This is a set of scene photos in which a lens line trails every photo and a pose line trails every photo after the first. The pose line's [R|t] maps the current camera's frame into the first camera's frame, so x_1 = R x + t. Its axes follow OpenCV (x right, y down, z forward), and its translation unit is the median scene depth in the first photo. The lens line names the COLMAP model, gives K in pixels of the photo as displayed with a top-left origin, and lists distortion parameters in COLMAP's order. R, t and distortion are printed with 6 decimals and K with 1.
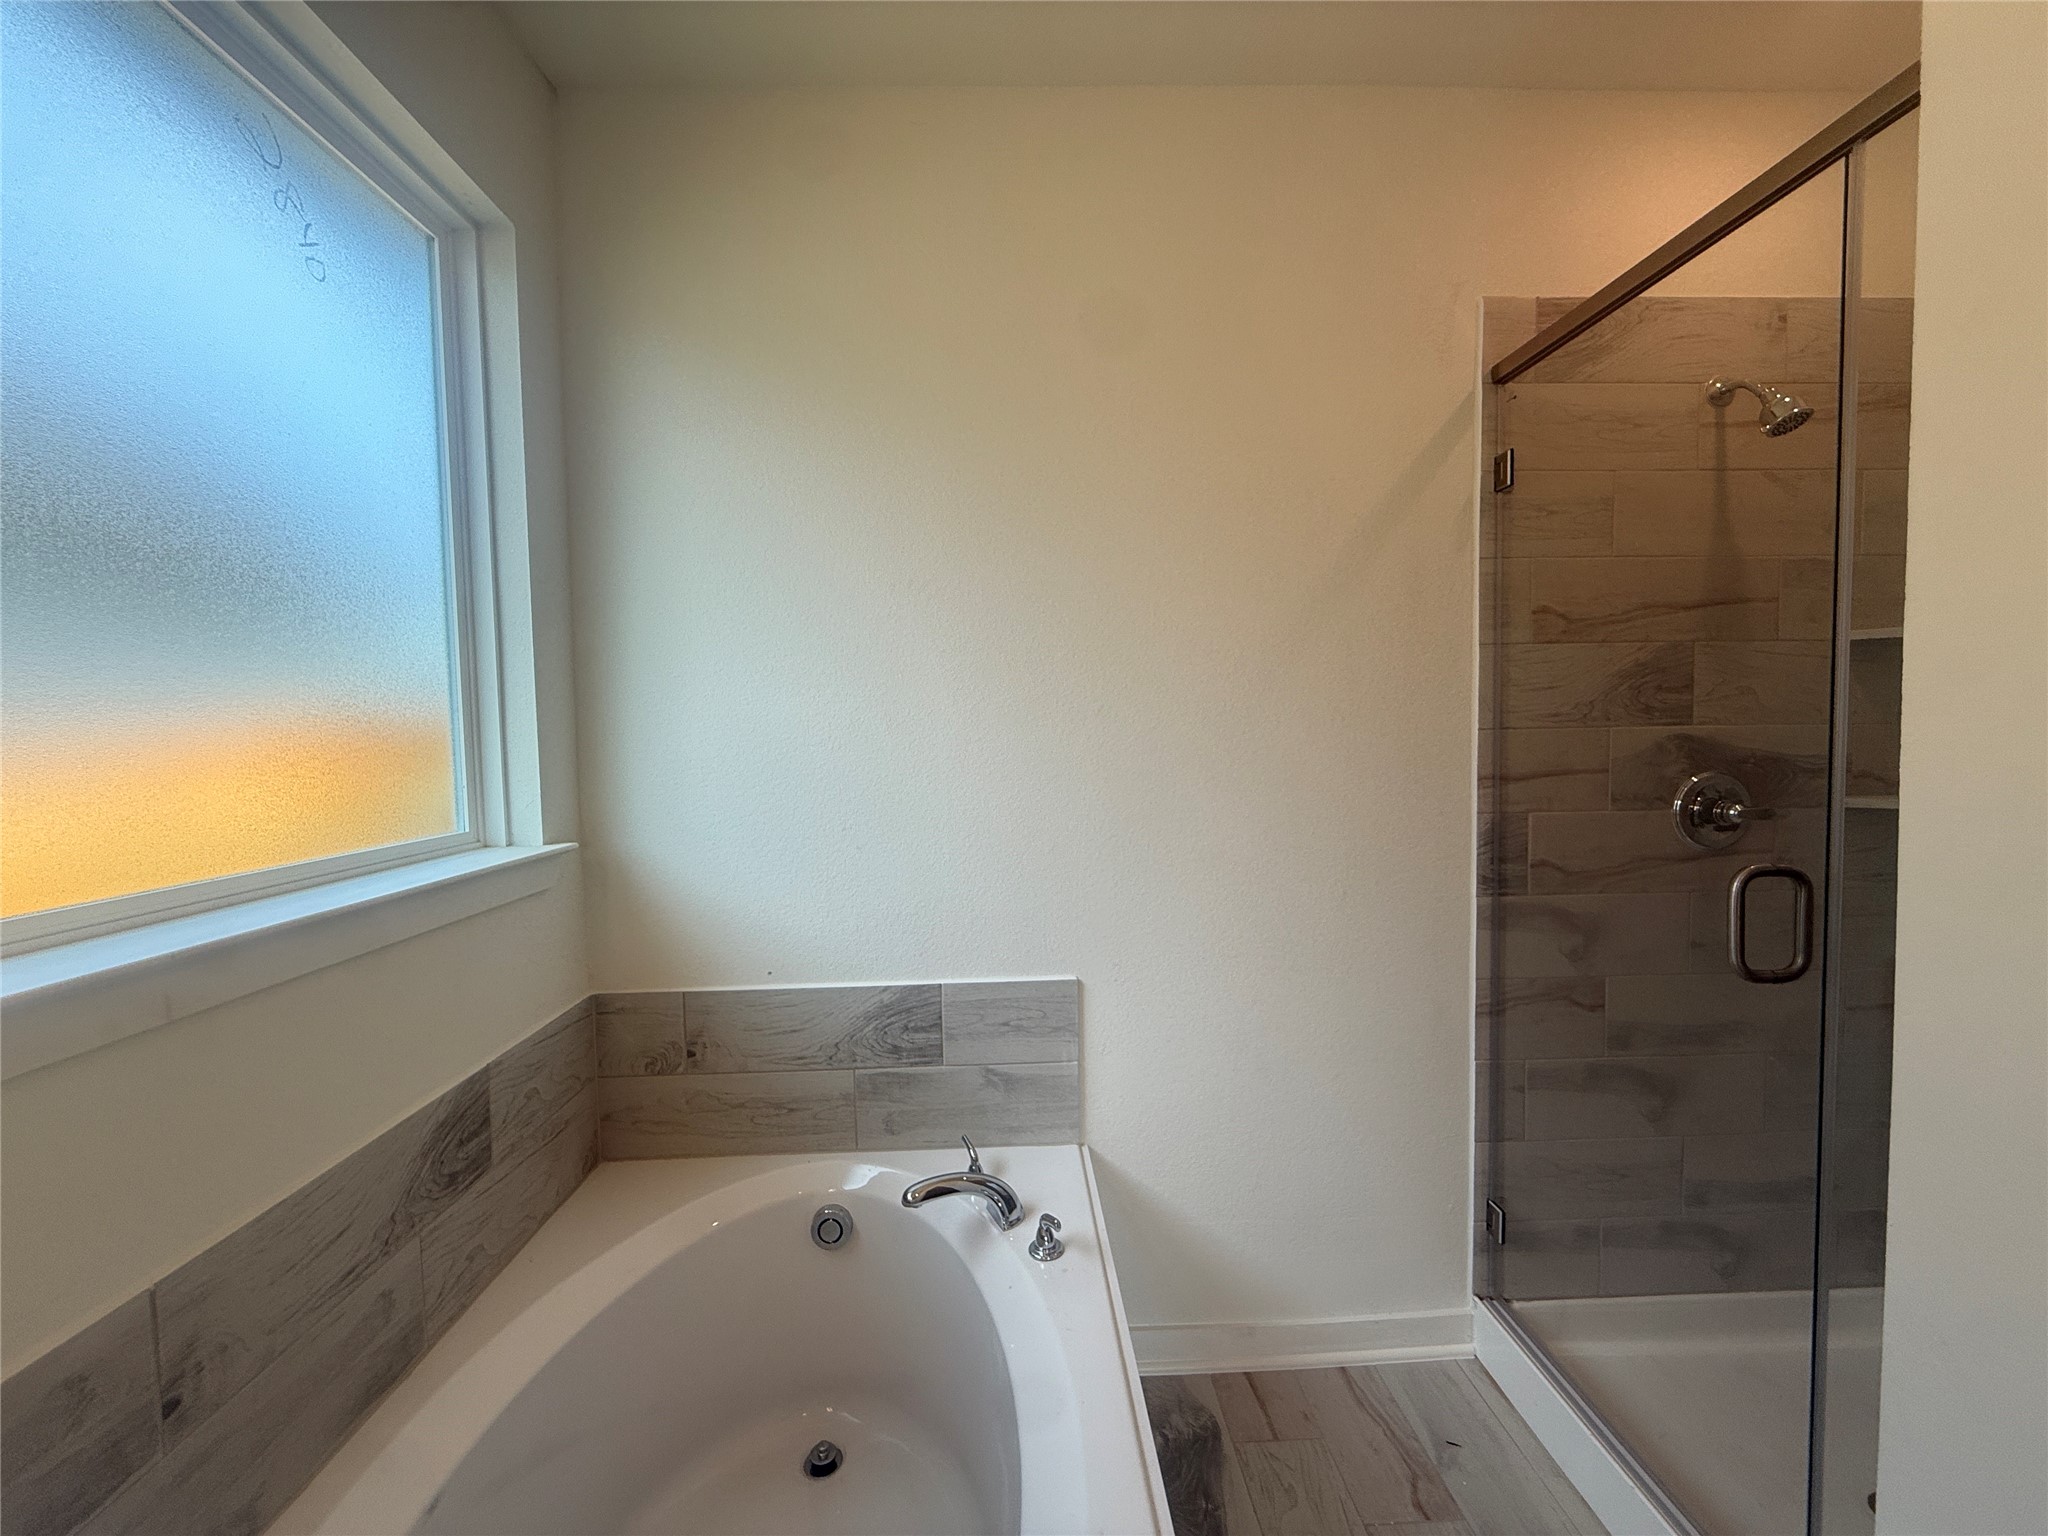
lens RADIAL K [[815.8, 0, 1022.5], [0, 815.8, 771.7], [0, 0, 1]] dist [0.001654, 0.000104]
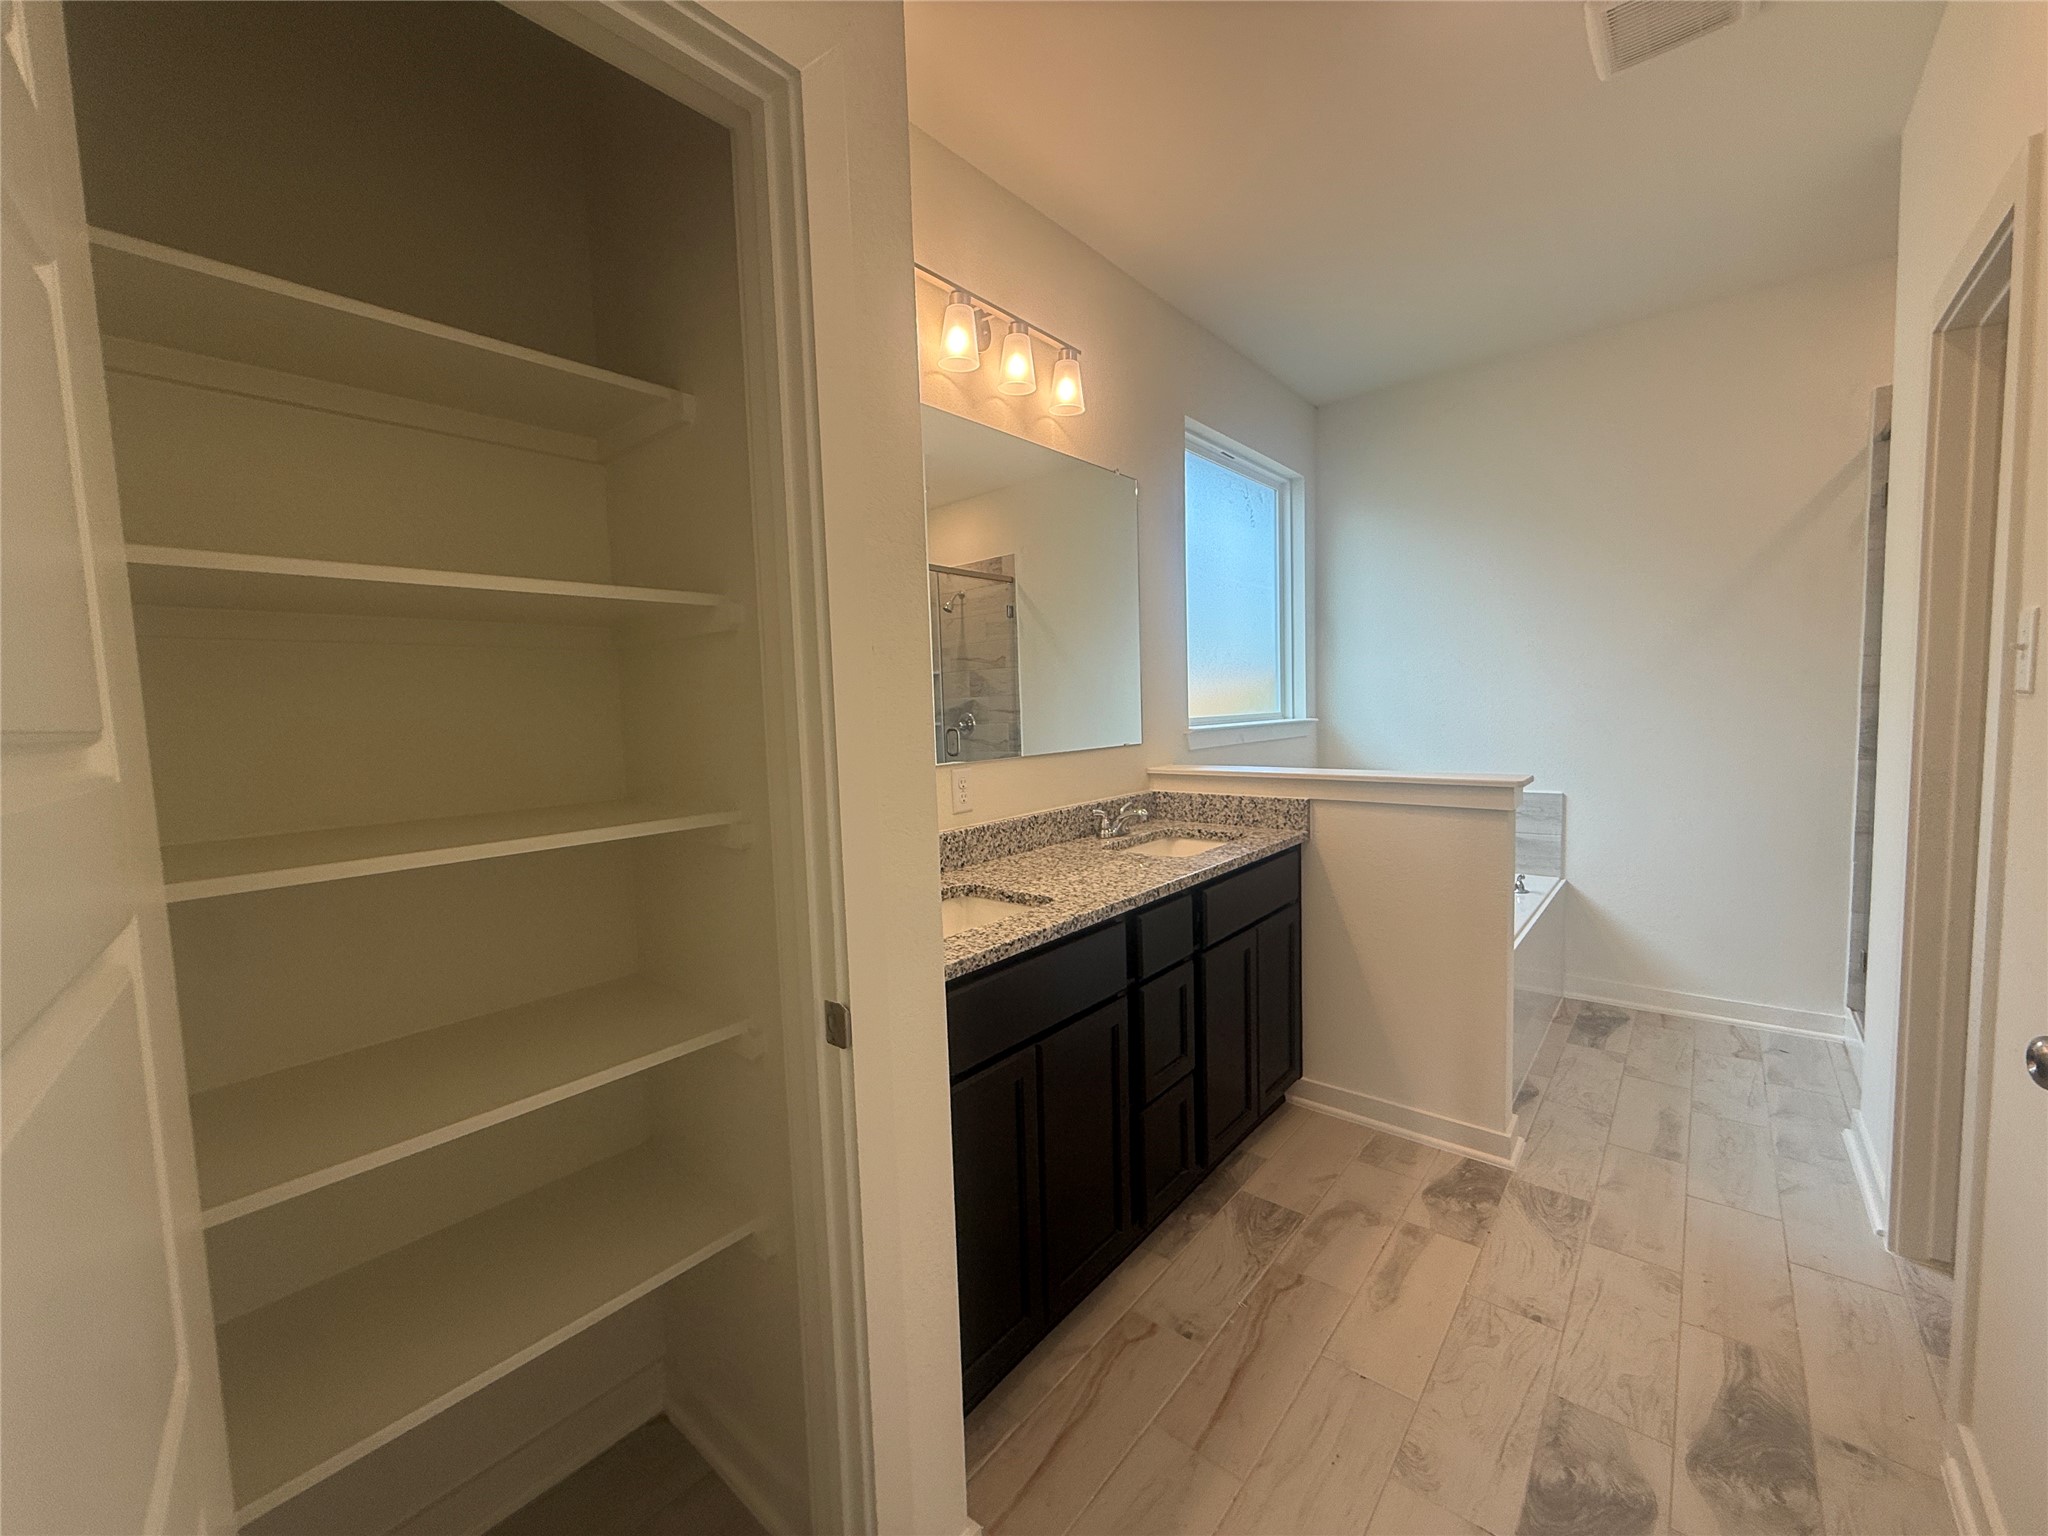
lens RADIAL K [[815.8, 0, 1012.5], [0, 815.8, 762.5], [0, 0, 1]] dist [0.001654, 0.000104]
pose [[0.742599, 0.043254, -0.668338, 0.396129], [-0.016975, 0.998807, 0.045780, 0.113297], [0.669521, -0.022652, 0.742448, -1.348872]]
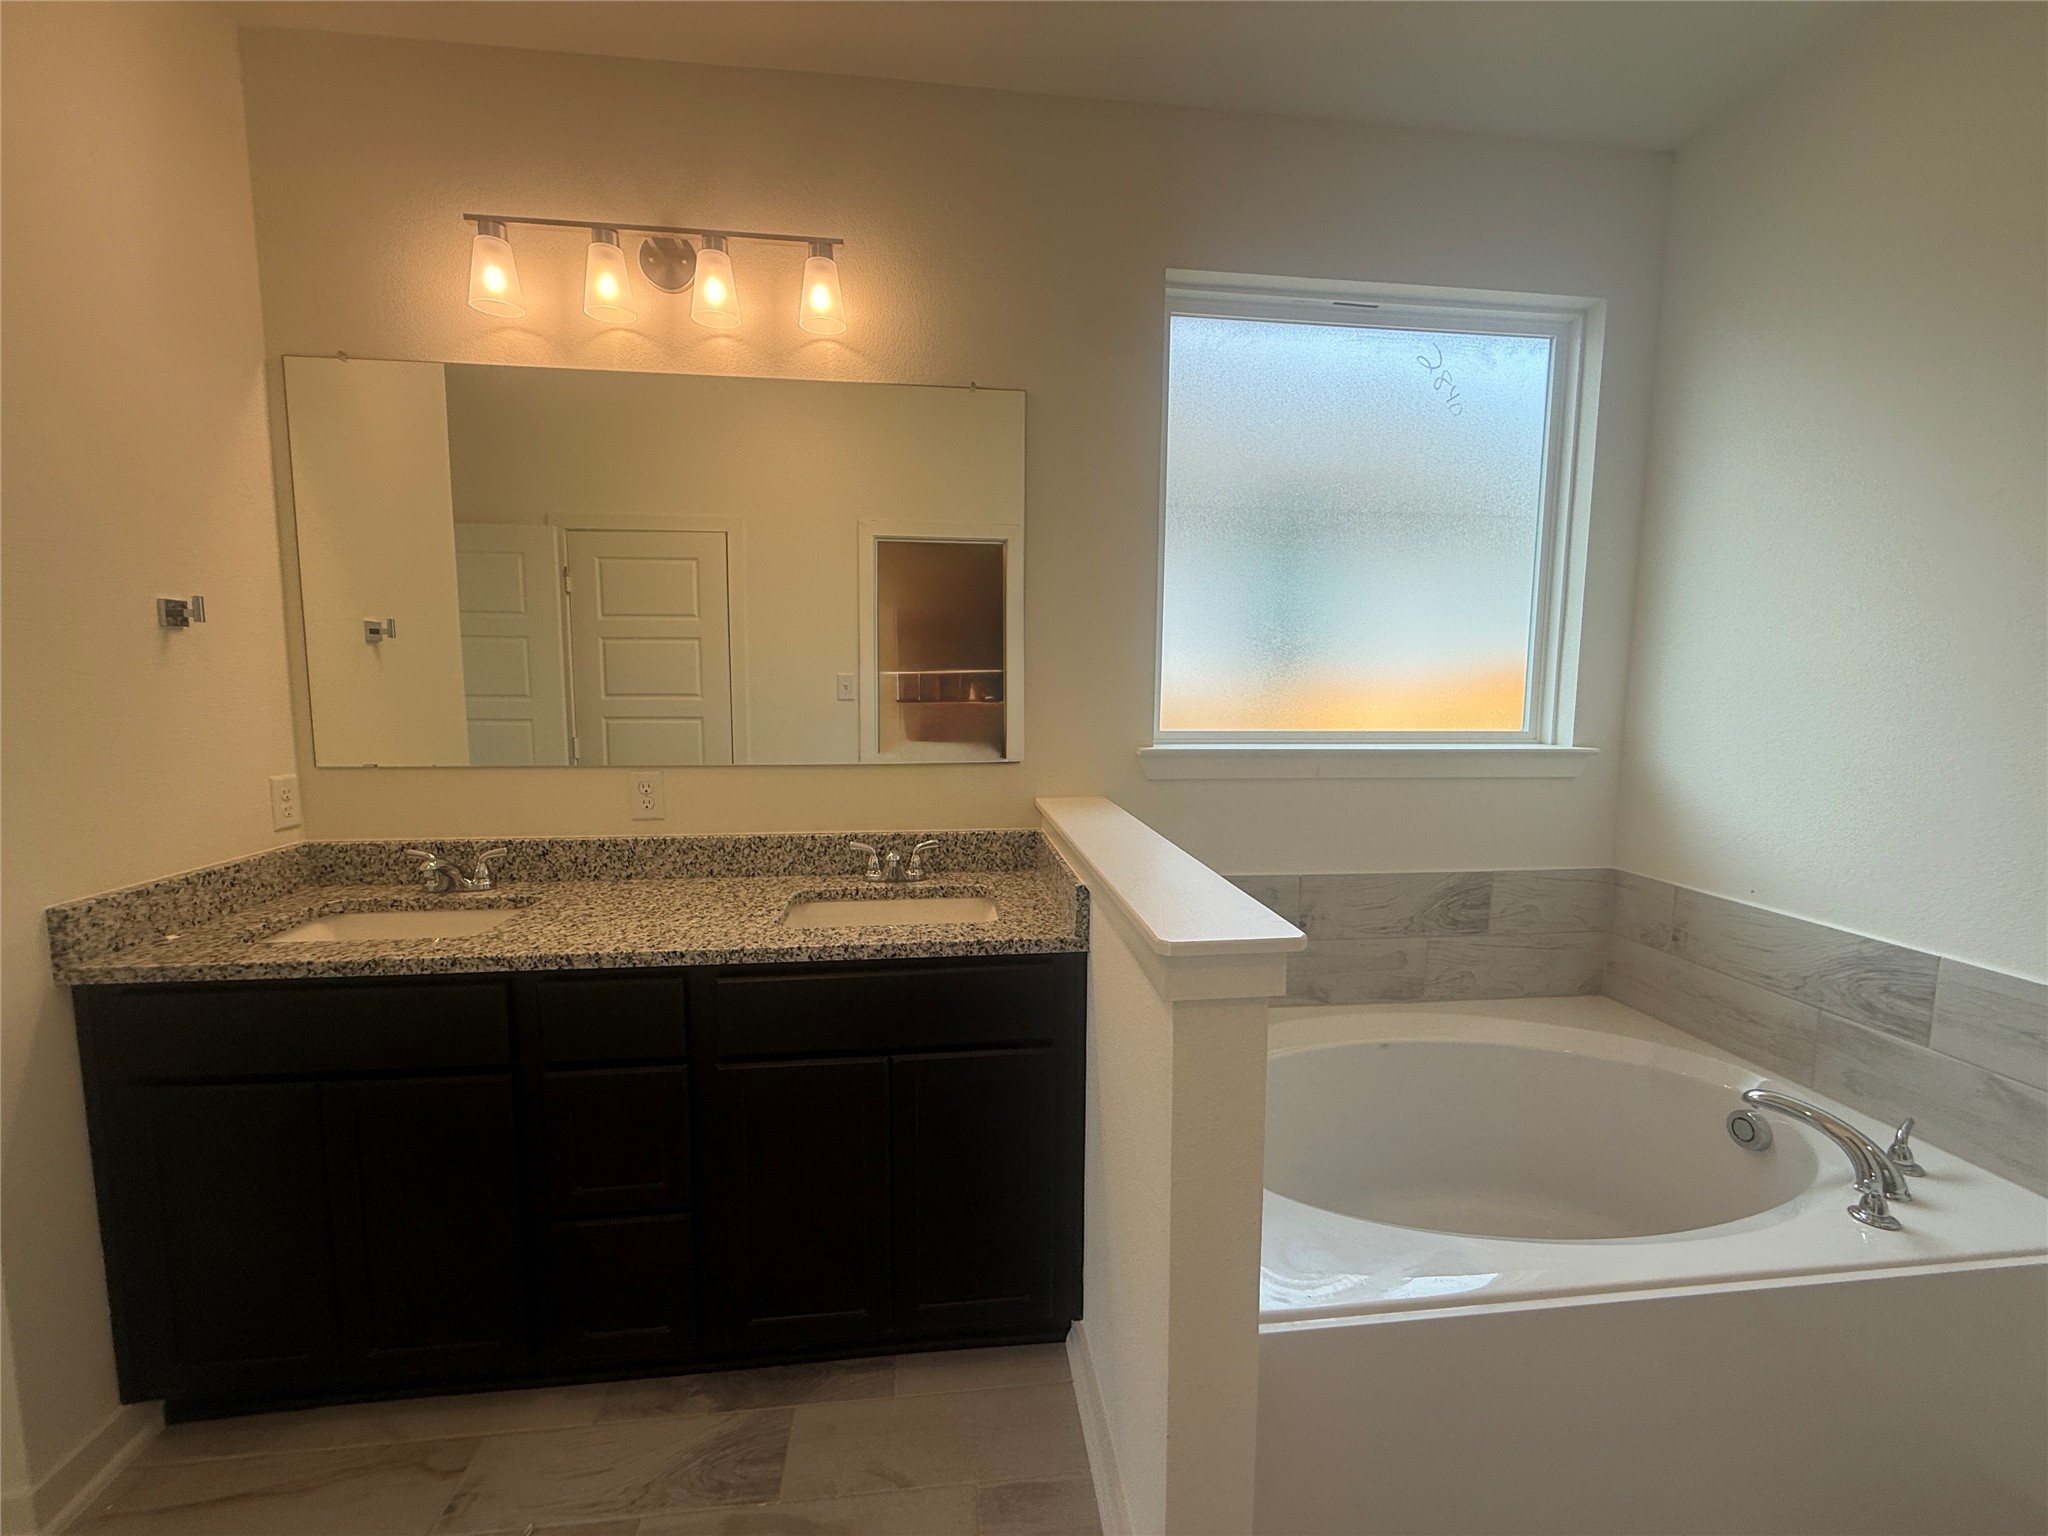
lens RADIAL K [[815.8, 0, 1015.3], [0, 815.8, 761.6], [0, 0, 1]] dist [0.001654, 0.000104]
pose [[0.086295, 0.119996, -0.989017, 0.660332], [-0.058734, 0.991606, 0.115186, 0.008485], [0.994537, 0.048149, 0.092618, -0.082343]]
